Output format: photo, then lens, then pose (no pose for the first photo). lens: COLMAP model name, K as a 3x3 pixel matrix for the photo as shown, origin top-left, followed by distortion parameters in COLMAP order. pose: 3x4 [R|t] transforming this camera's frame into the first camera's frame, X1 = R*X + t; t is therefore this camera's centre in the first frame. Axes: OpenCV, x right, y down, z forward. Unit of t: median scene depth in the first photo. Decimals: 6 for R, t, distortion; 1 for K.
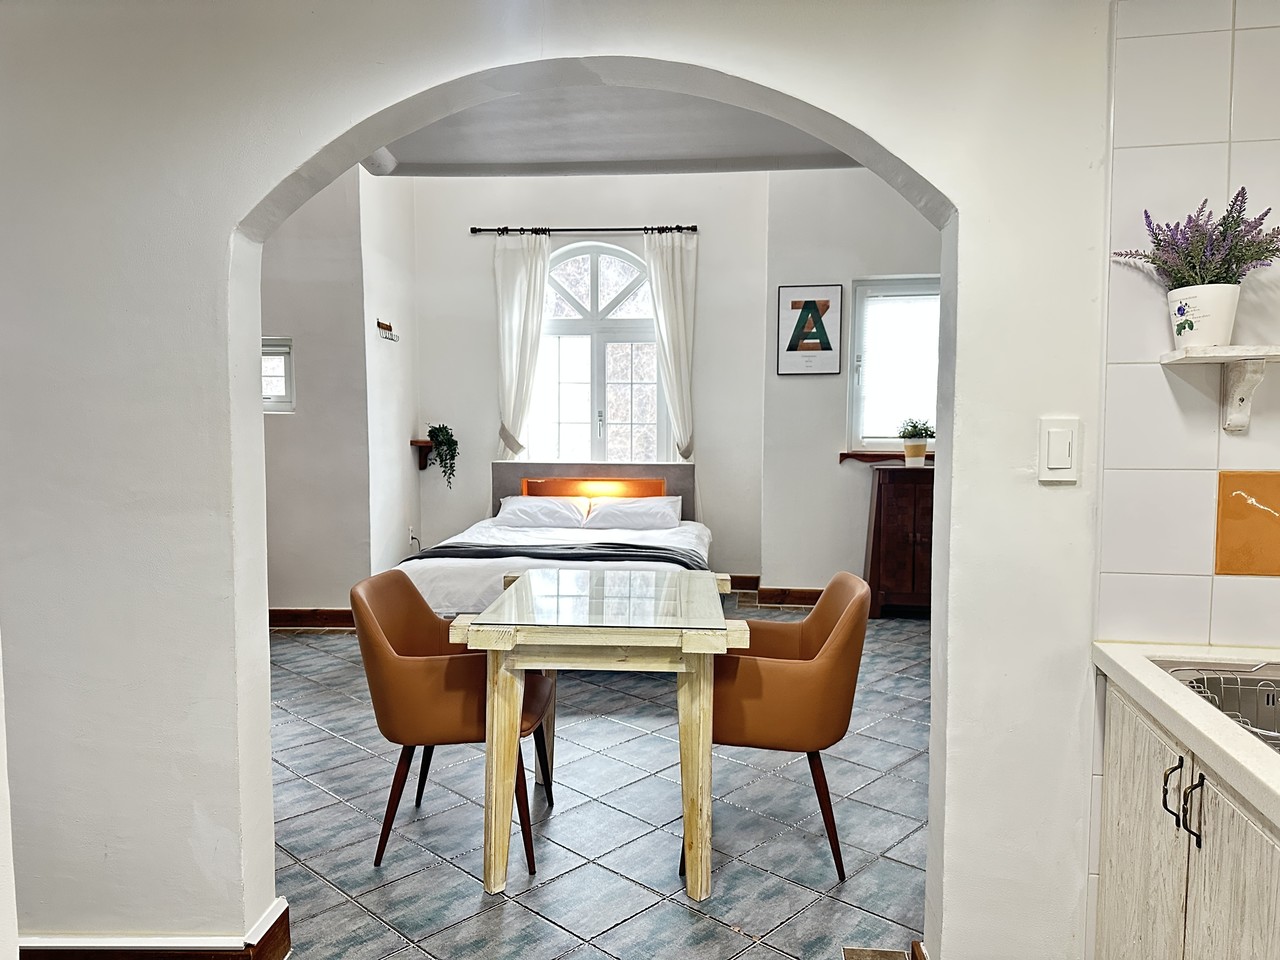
lens RADIAL K [[896.7, 0, 633.5], [0, 896.7, 481.9], [0, 0, 1]] dist [0.046856, -0.077605]
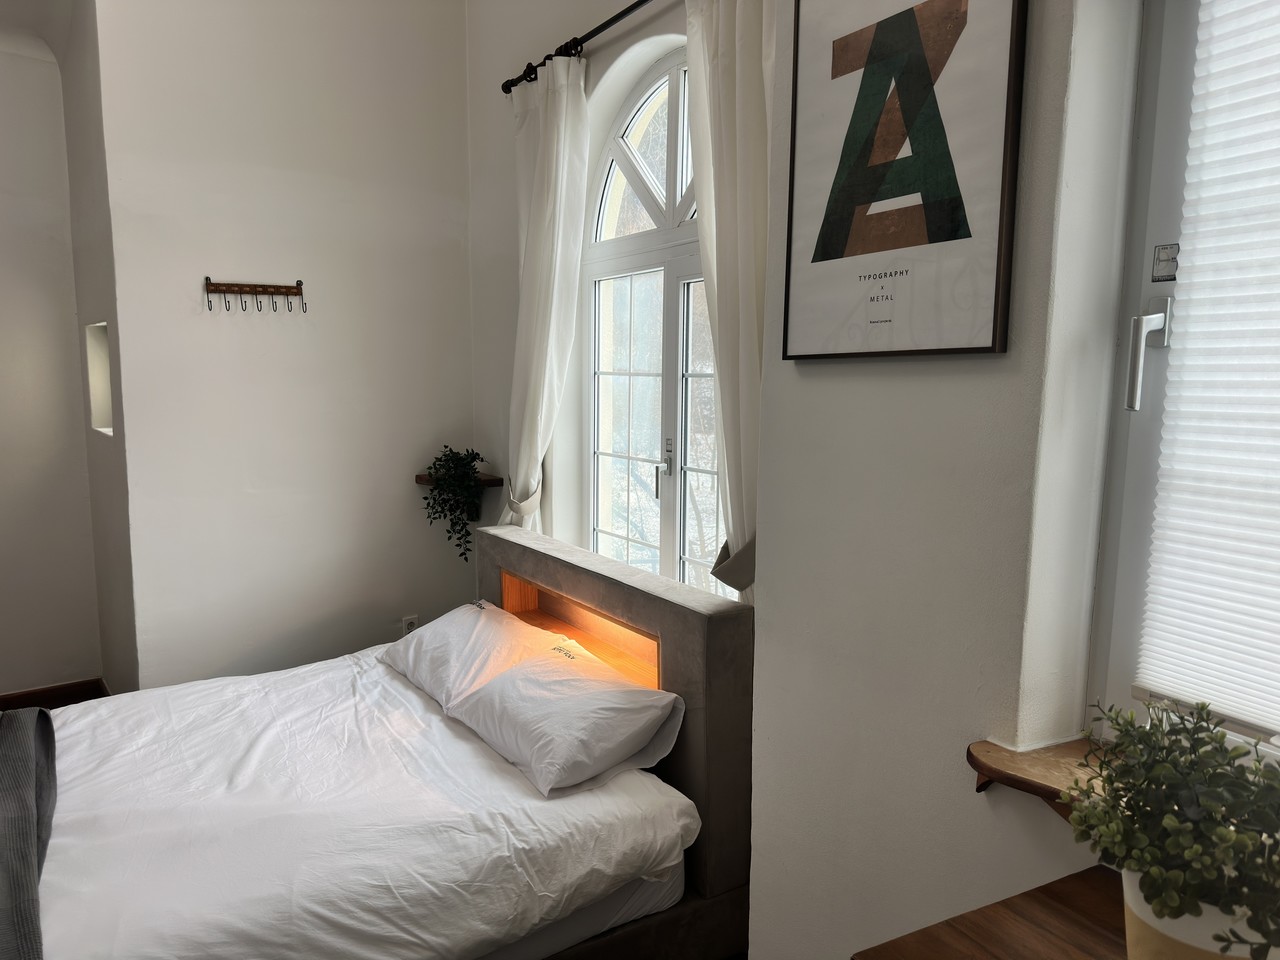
lens RADIAL K [[896.7, 0, 638.5], [0, 896.7, 482.9], [0, 0, 1]] dist [0.046856, -0.077605]
pose [[0.608107, 0.093119, -0.788375, 0.328795], [-0.053682, 0.995647, 0.076194, -0.098571], [0.792038, -0.004012, 0.610458, 0.786903]]
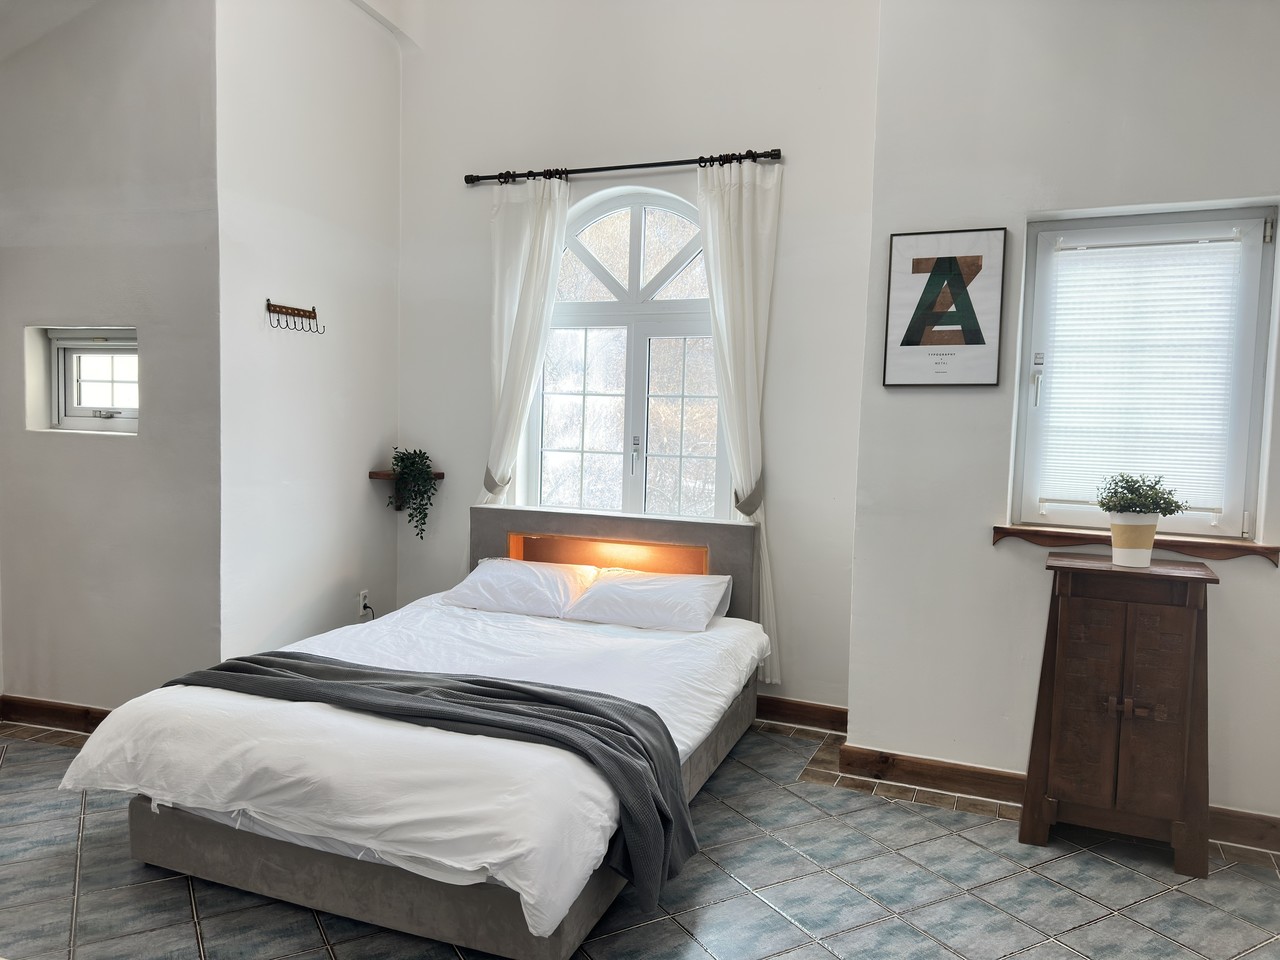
lens RADIAL K [[896.7, 0, 628.2], [0, 896.7, 482.2], [0, 0, 1]] dist [0.046856, -0.077605]
pose [[0.958912, 0.039908, -0.280883, 0.162827], [-0.041977, 0.999118, -0.001350, -0.047525], [0.280581, 0.013086, 0.959741, 0.380066]]
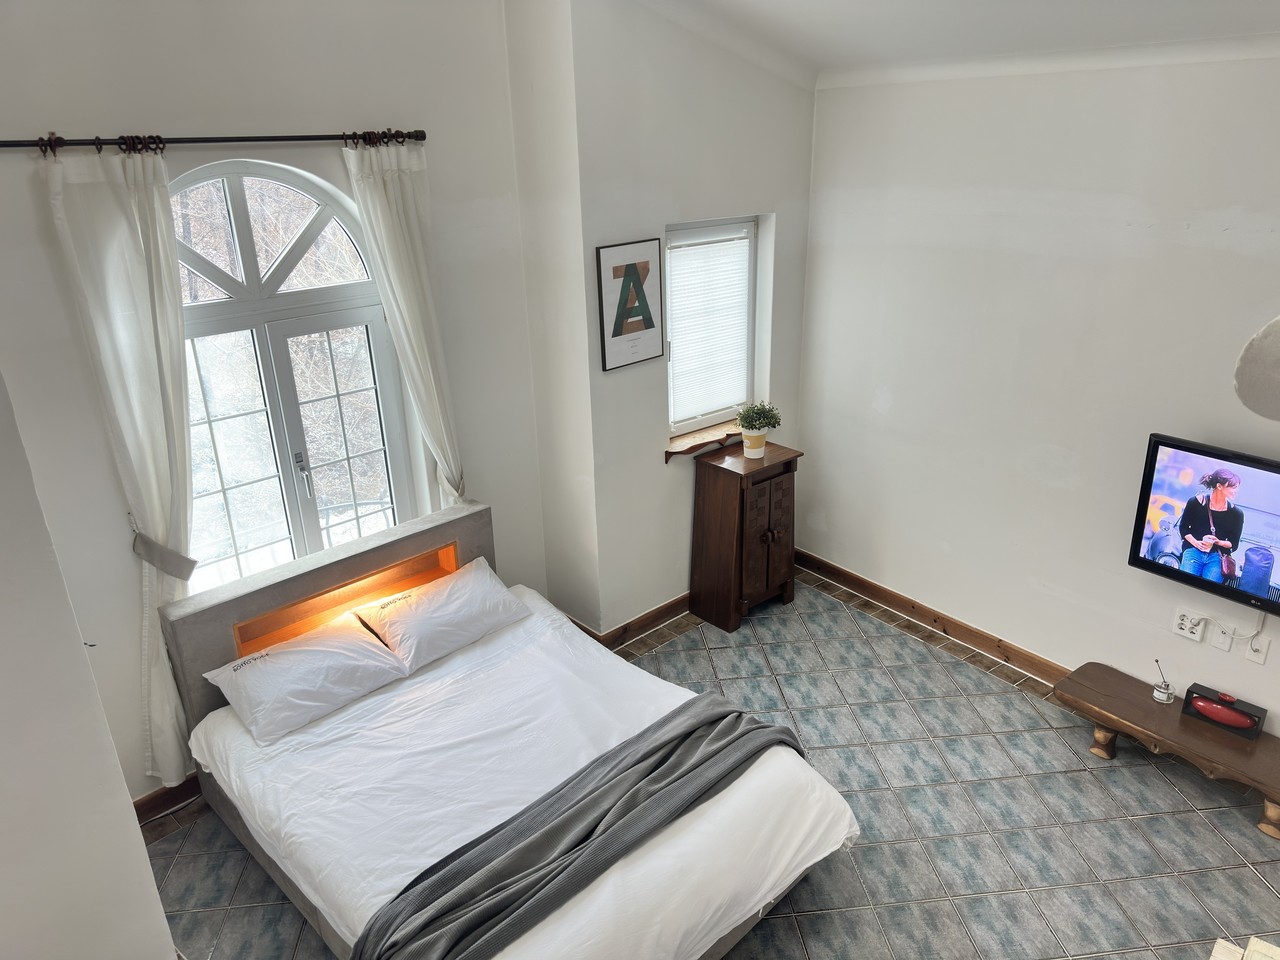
lens RADIAL K [[896.7, 0, 661.7], [0, 896.7, 475.9], [0, 0, 1]] dist [0.046856, -0.077605]
pose [[0.625439, -0.297842, 0.721191, -0.348122], [0.062811, 0.940499, 0.333942, -0.270986], [-0.777741, -0.163562, 0.606932, 0.494464]]
